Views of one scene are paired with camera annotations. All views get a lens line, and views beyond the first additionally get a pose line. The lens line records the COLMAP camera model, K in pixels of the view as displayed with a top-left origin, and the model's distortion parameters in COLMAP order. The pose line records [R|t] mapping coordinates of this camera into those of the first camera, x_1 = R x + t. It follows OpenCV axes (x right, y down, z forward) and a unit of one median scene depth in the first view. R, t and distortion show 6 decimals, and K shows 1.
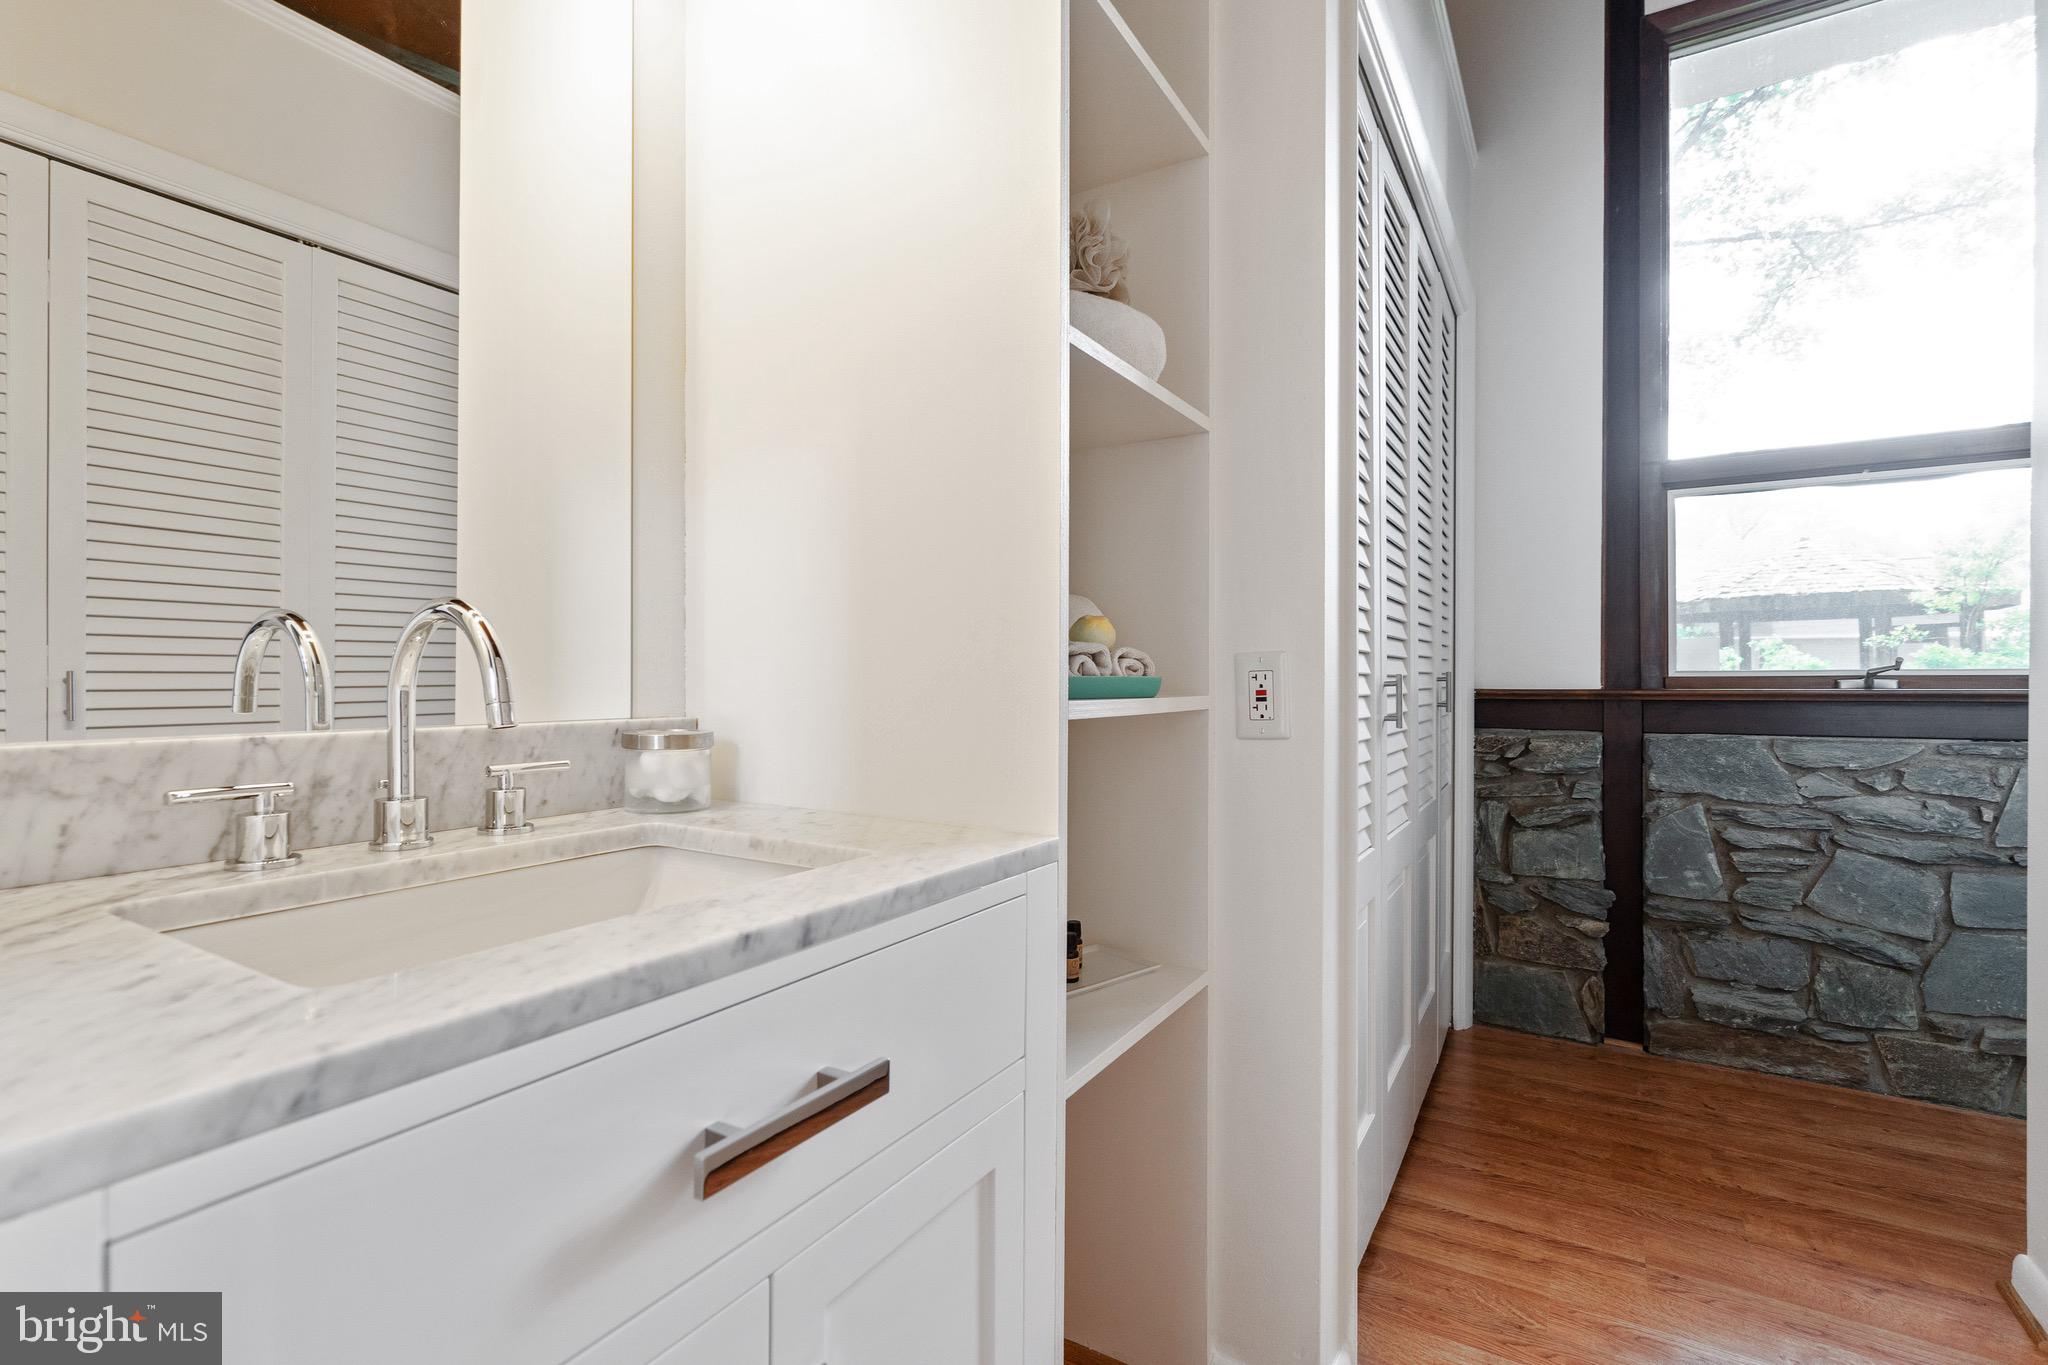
lens RADIAL K [[927.1, 0, 1015.9], [0, 927.1, 683.0], [0, 0, 1]] dist [-0.006839, 0.001849]
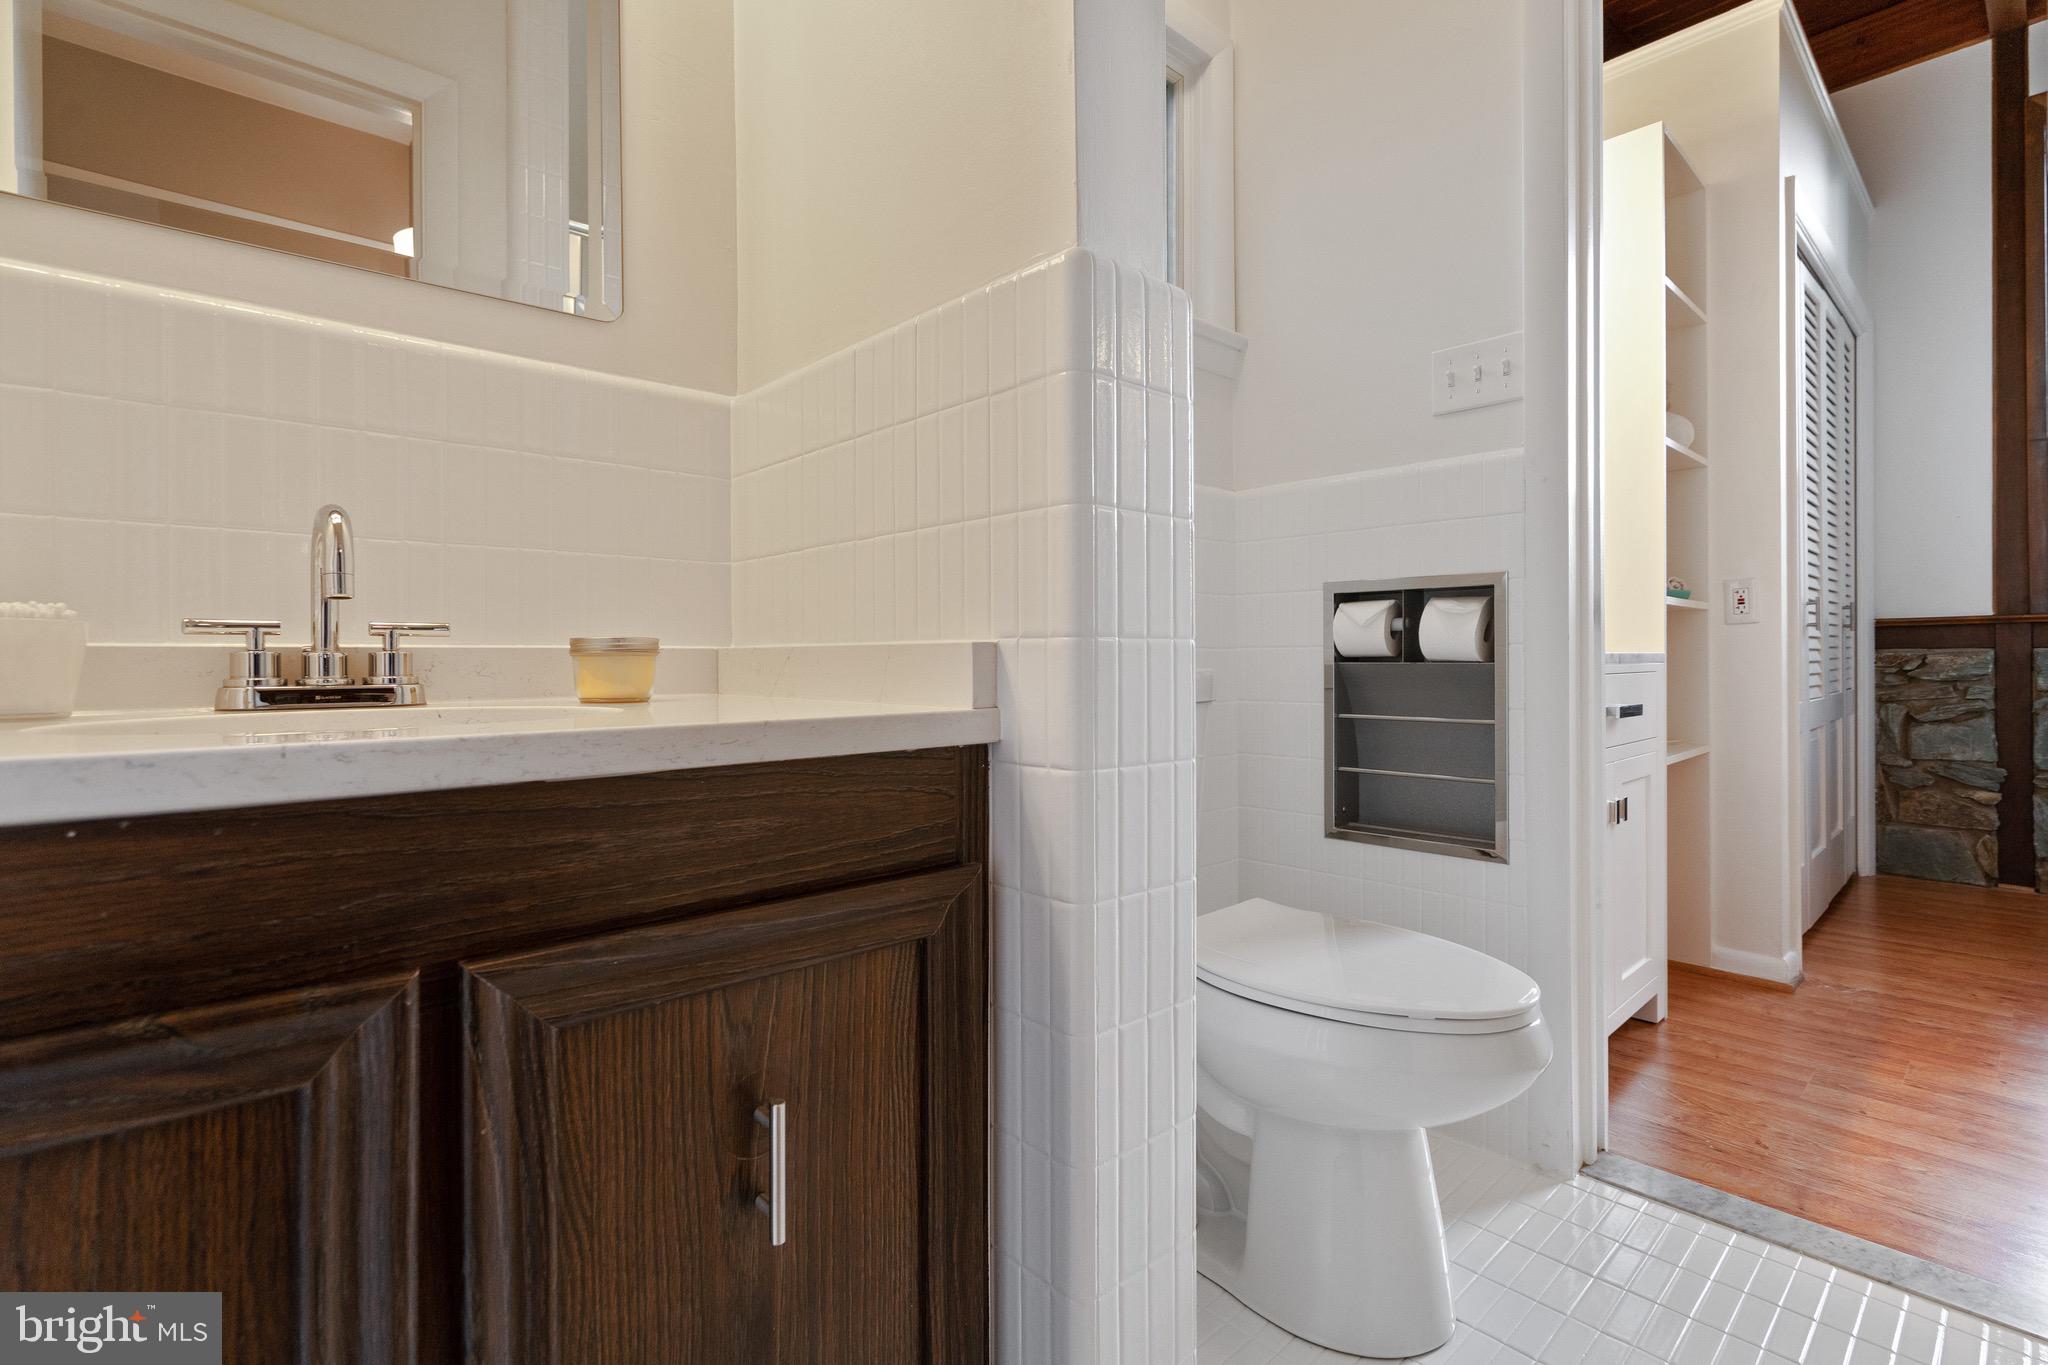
lens RADIAL K [[927.1, 0, 1030.3], [0, 927.1, 661.1], [0, 0, 1]] dist [-0.006839, 0.001849]
pose [[0.960605, -0.007174, -0.277824, -0.307127], [0.007105, 0.999974, -0.001255, 0.063666], [0.277826, -0.000769, 0.960631, -0.620923]]
